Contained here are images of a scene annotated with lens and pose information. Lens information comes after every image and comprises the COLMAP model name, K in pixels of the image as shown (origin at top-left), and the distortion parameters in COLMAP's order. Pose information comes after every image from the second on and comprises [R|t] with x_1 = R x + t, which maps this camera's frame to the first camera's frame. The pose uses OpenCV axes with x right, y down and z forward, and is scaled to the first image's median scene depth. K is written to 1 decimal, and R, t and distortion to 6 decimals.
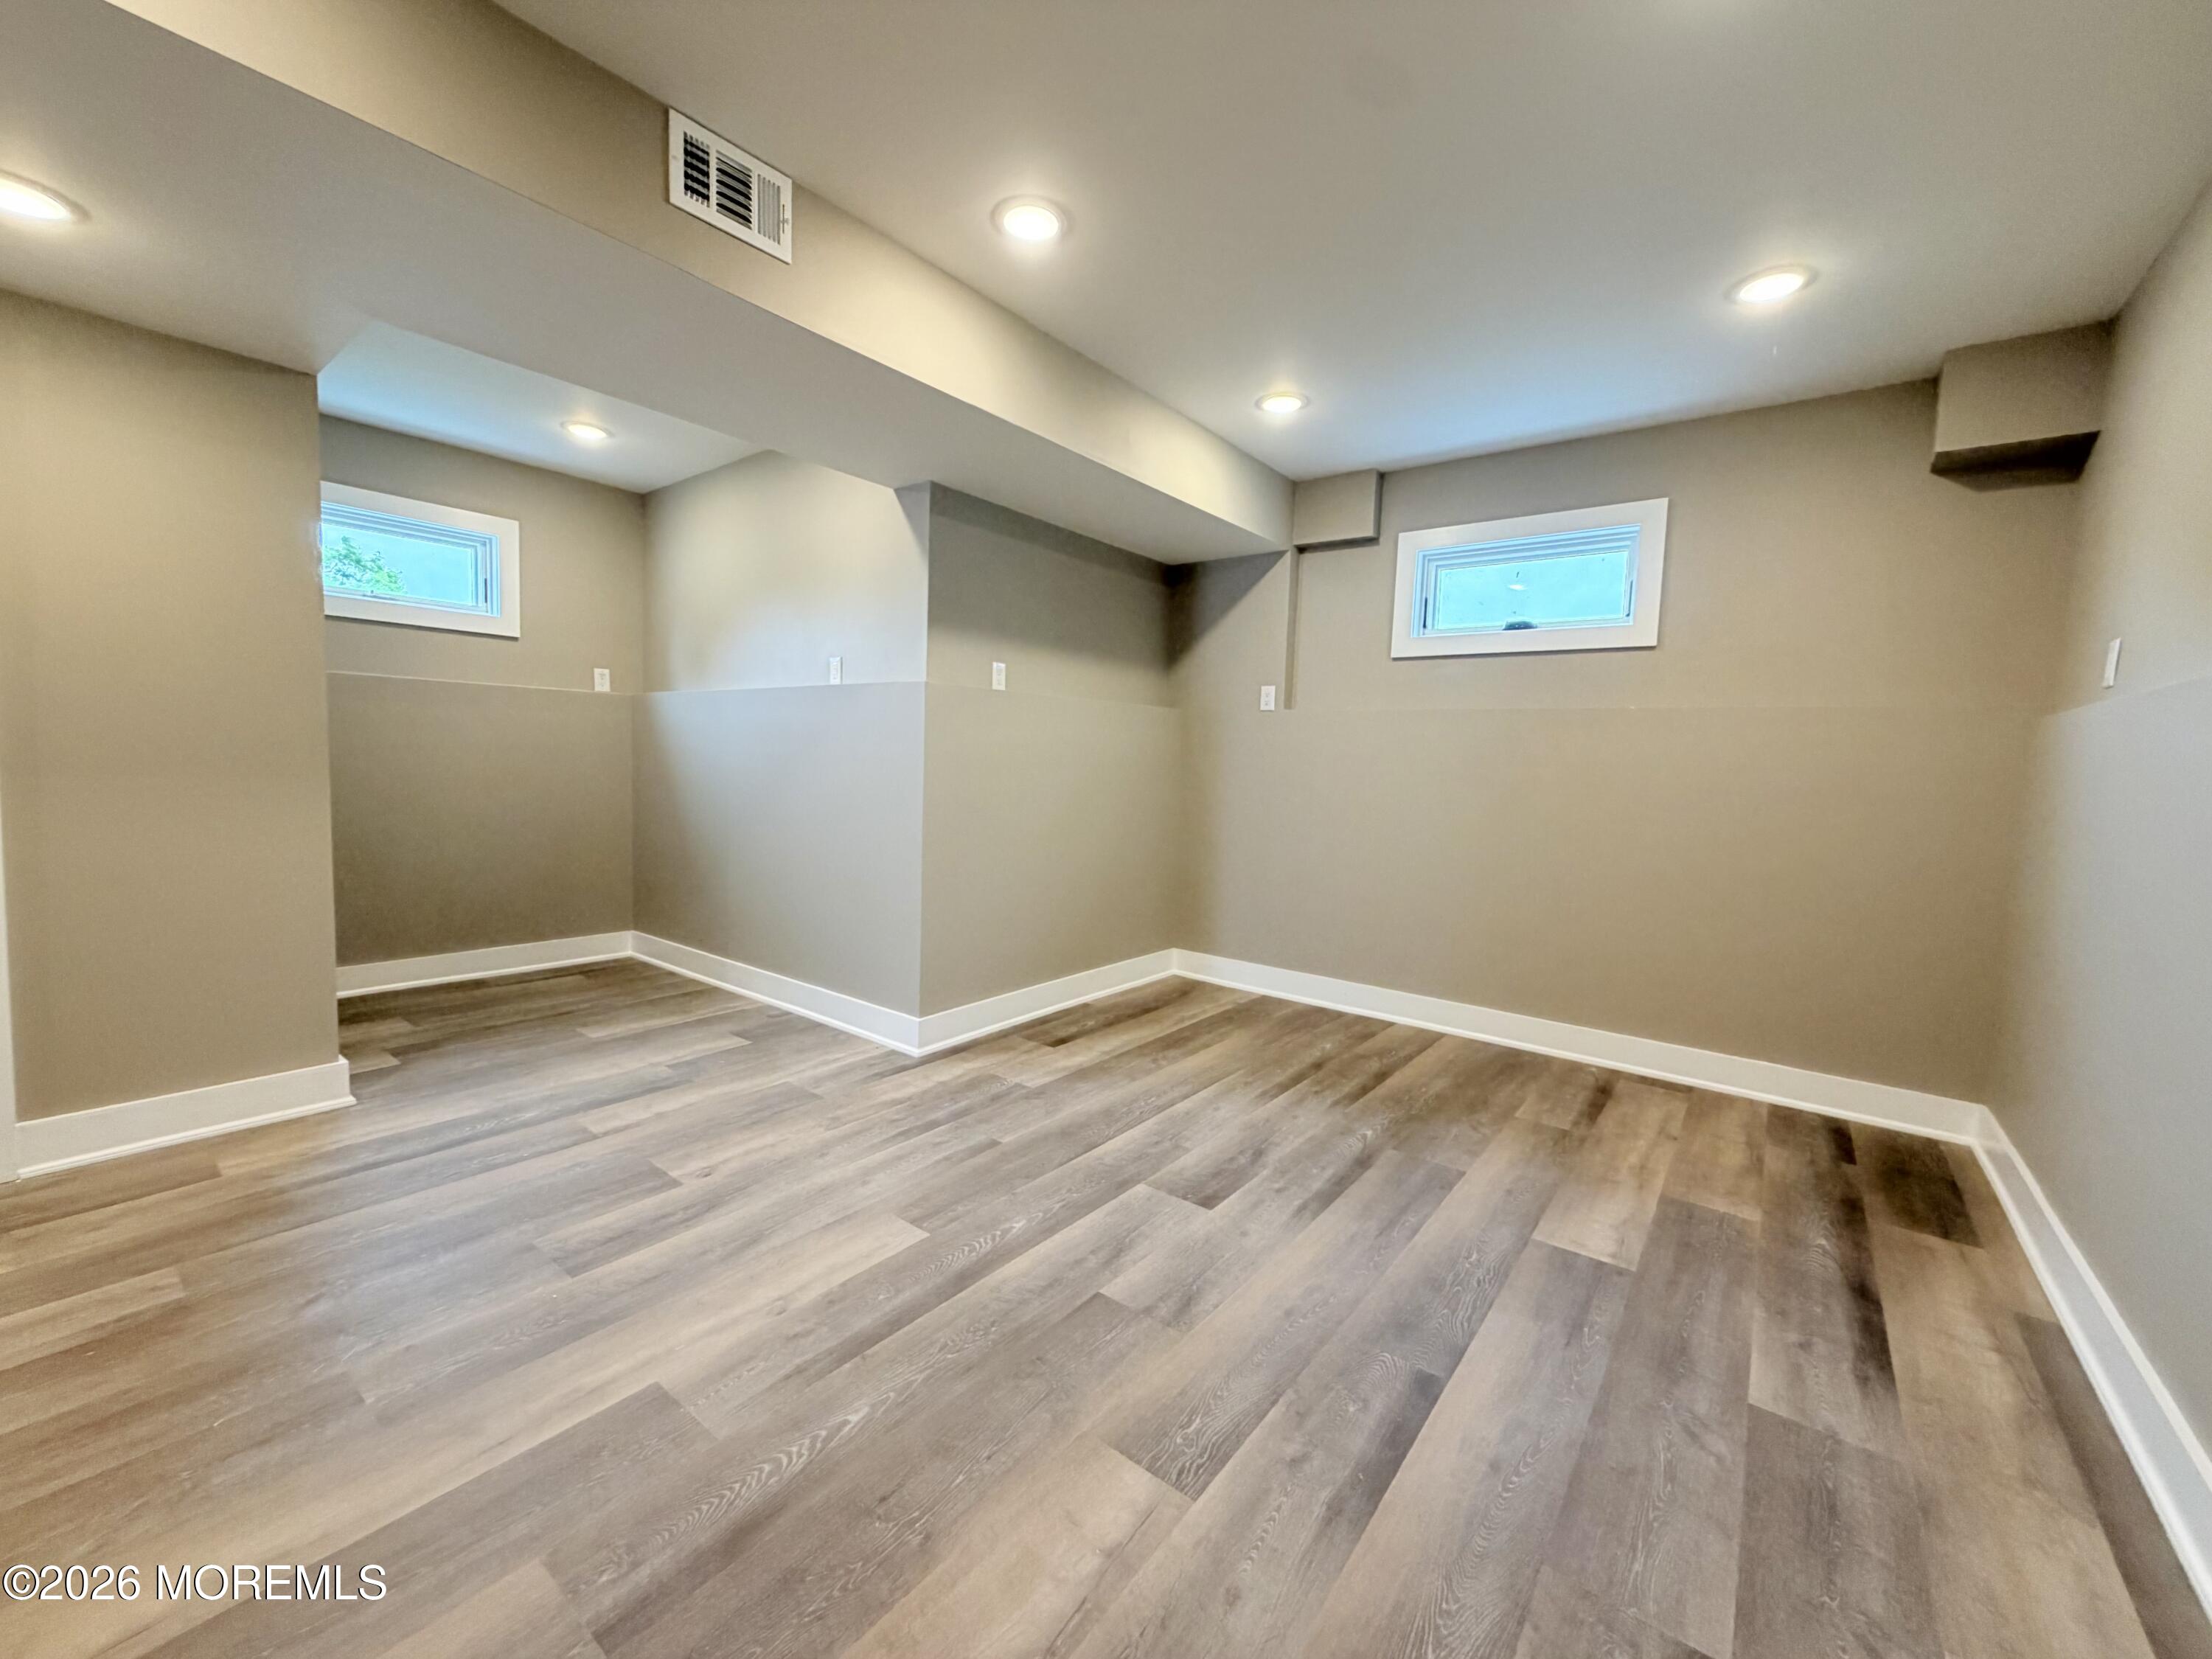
lens RADIAL K [[884.6, 0, 1095.7], [0, 884.6, 829.4], [0, 0, 1]] dist [0.000185, -0.000227]
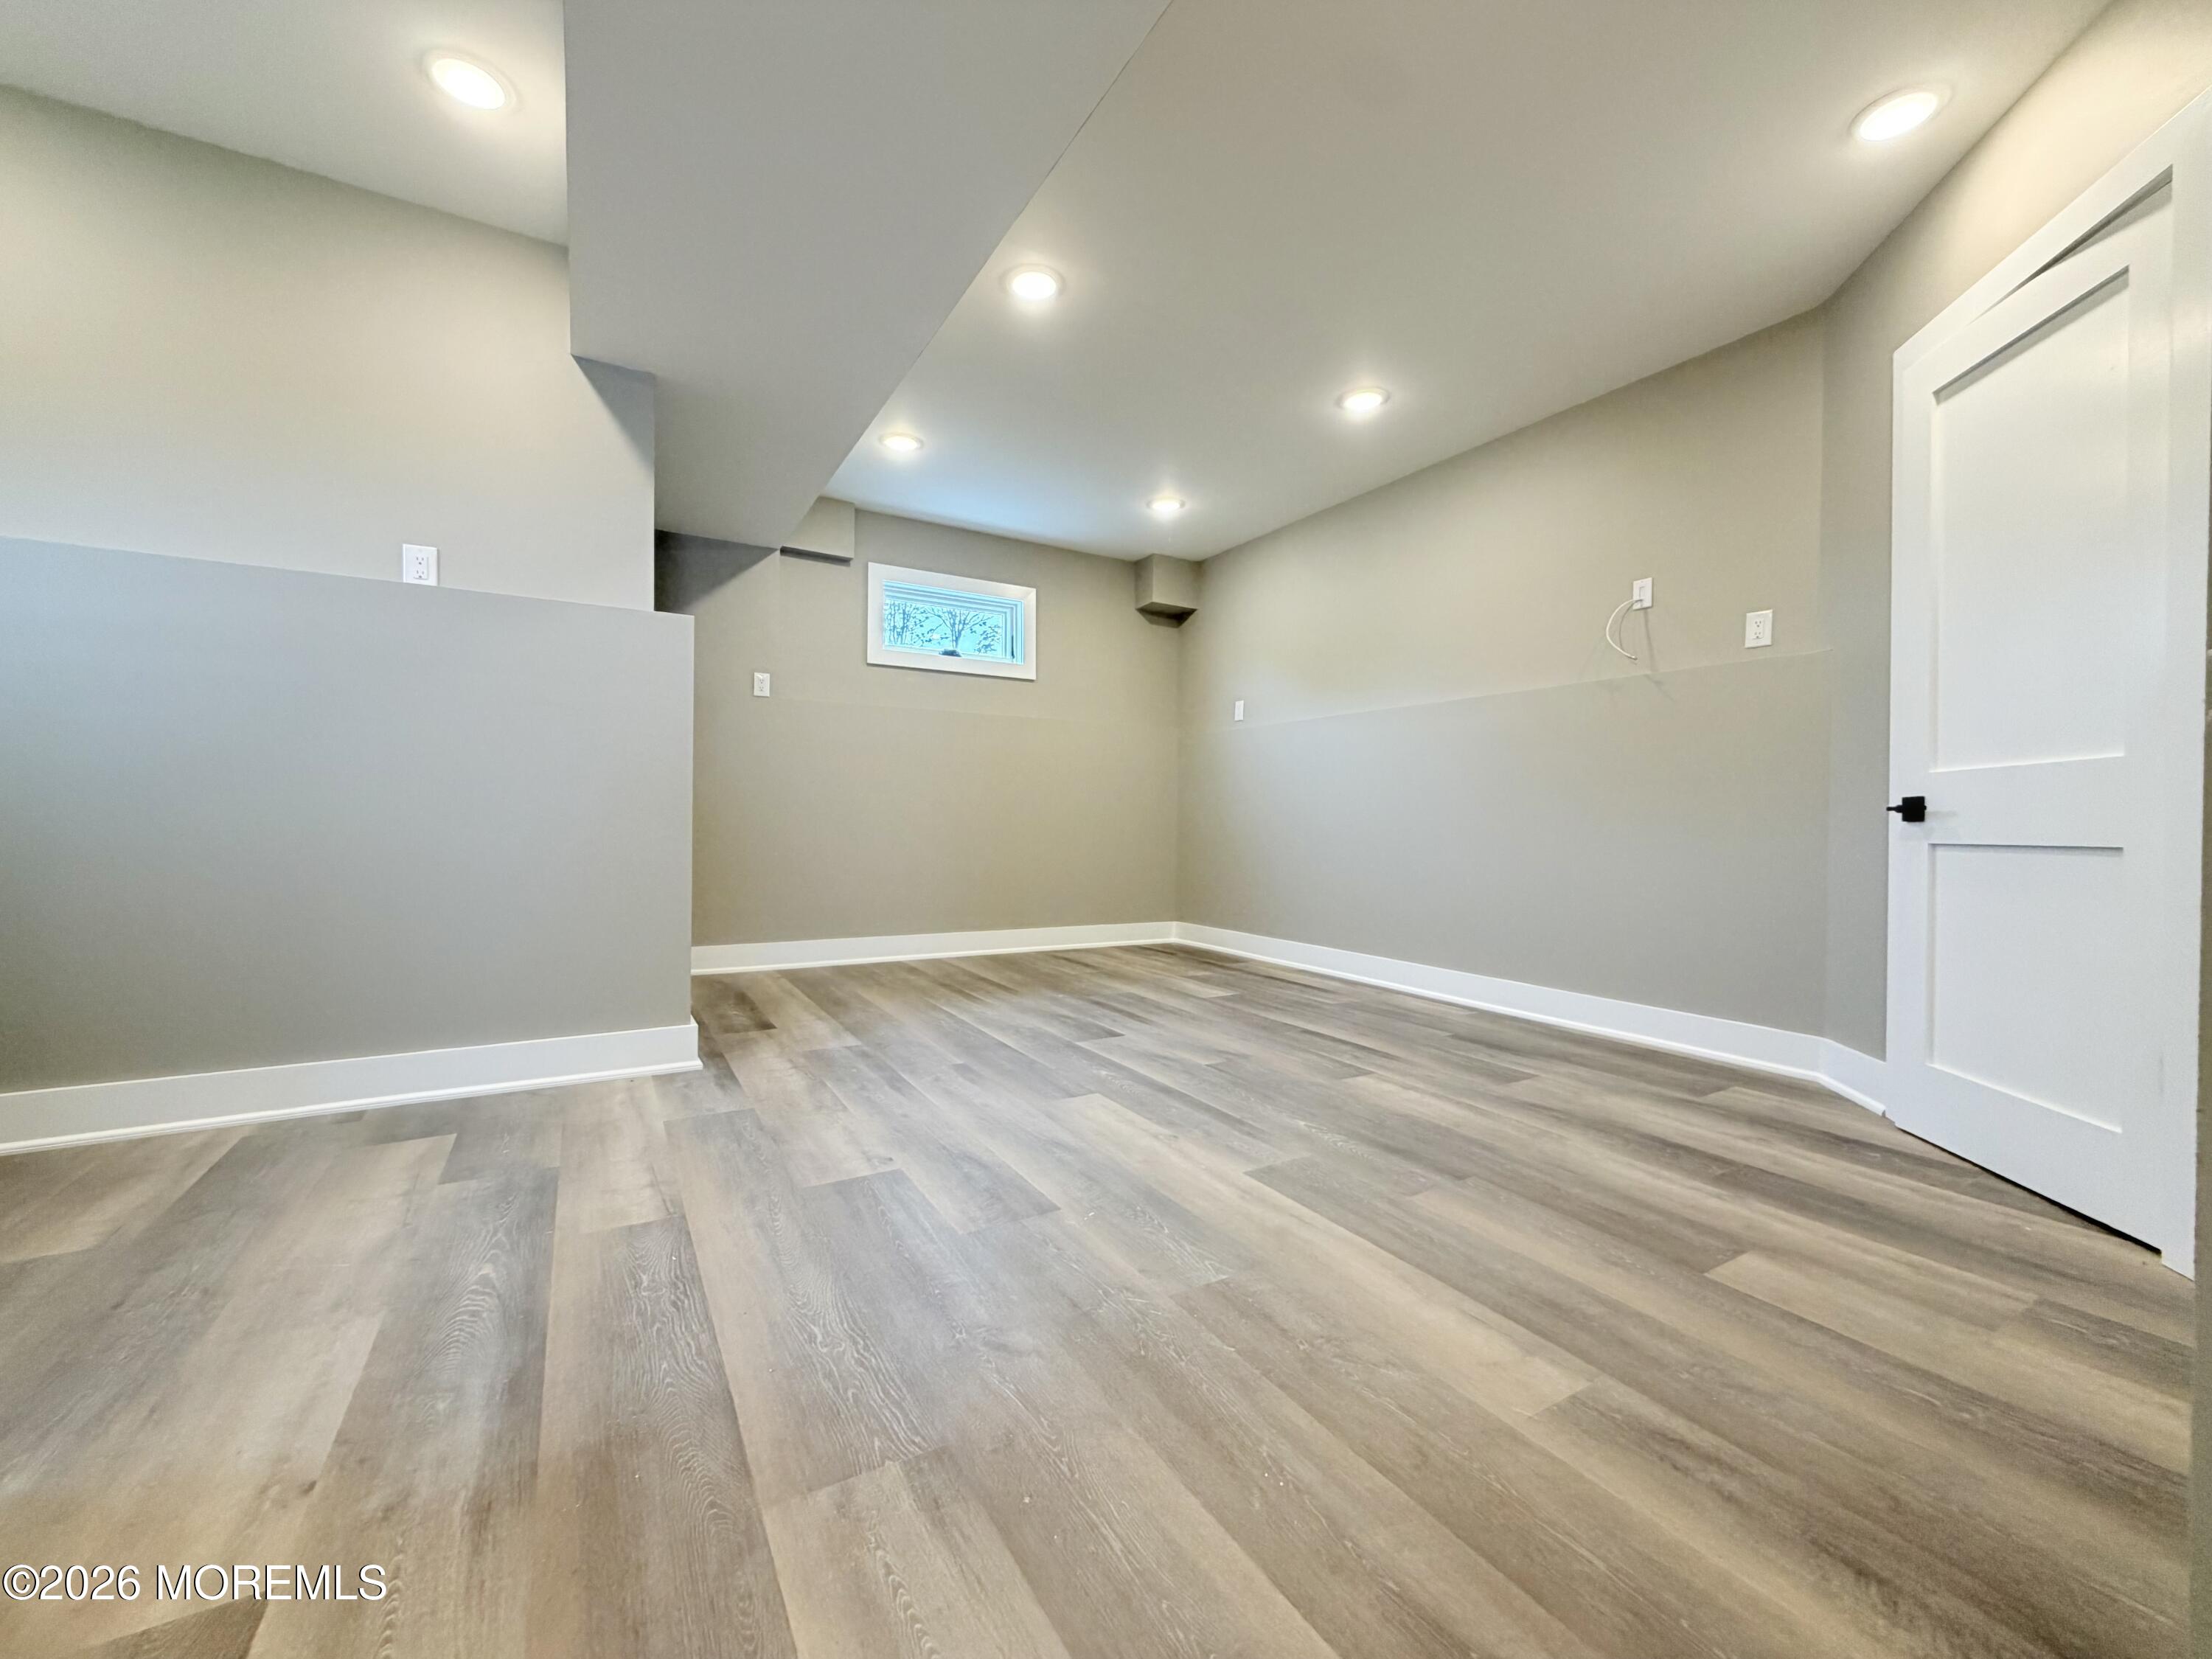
lens RADIAL K [[884.6, 0, 1097.0], [0, 884.6, 826.4], [0, 0, 1]] dist [0.000185, -0.000227]
pose [[0.366025, -0.035509, 0.929927, -1.040125], [0.072901, 0.997295, 0.009386, 0.062758], [-0.927745, 0.064357, 0.367624, 0.419500]]
